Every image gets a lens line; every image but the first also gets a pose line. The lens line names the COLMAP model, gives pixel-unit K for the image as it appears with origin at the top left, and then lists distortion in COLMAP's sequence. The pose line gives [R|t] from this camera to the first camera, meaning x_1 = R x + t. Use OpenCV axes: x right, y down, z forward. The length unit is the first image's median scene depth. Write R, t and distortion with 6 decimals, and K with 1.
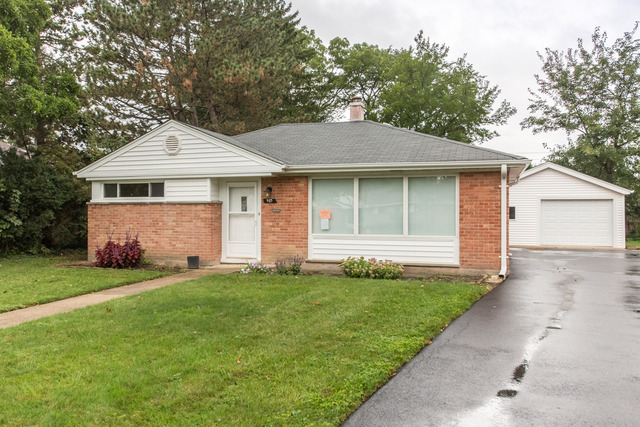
lens RADIAL K [[440.8, 0, 319.4], [0, 440.8, 213.3], [0, 0, 1]] dist [0.002696, -0.001402]
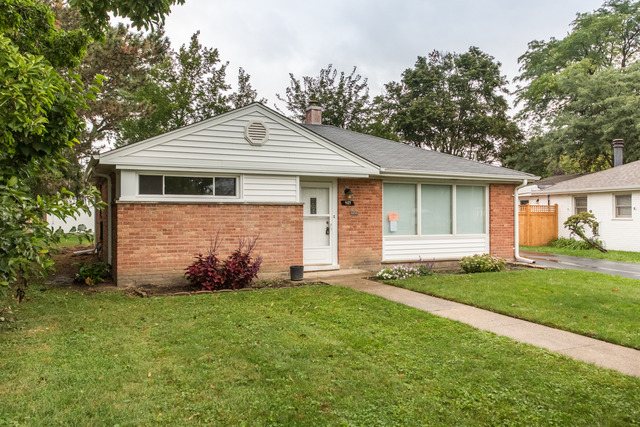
lens RADIAL K [[440.8, 0, 319.4], [0, 440.8, 213.7], [0, 0, 1]] dist [0.002696, -0.001402]
pose [[0.778459, 0.001220, 0.627695, -0.760694], [0.001697, 0.999990, -0.004048, -0.001345], [-0.627694, 0.004216, 0.778449, 0.286009]]
